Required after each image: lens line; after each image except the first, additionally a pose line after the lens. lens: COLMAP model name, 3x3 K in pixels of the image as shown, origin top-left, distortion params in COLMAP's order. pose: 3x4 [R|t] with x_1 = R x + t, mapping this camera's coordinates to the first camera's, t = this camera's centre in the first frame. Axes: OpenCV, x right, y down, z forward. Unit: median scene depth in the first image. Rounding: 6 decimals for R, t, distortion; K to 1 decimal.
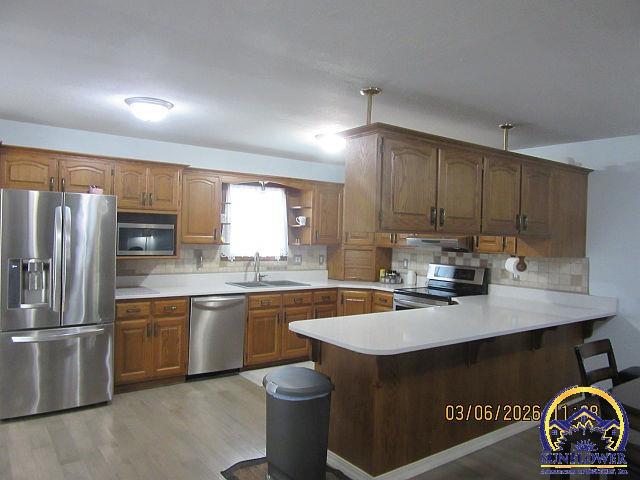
lens RADIAL K [[483.9, 0, 320.0], [0, 483.9, 240.0], [0, 0, 1]] dist [-0.002228, -0.000375]
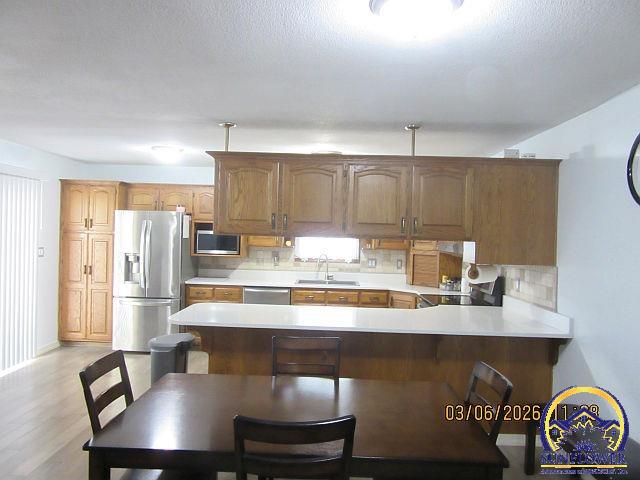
lens RADIAL K [[483.9, 0, 320.0], [0, 483.9, 240.0], [0, 0, 1]] dist [-0.002228, -0.000375]
pose [[0.784946, 0.001403, -0.619563, 0.620371], [-0.013302, 0.999805, -0.014589, 0.007123], [0.619422, 0.019693, 0.784811, 0.088143]]
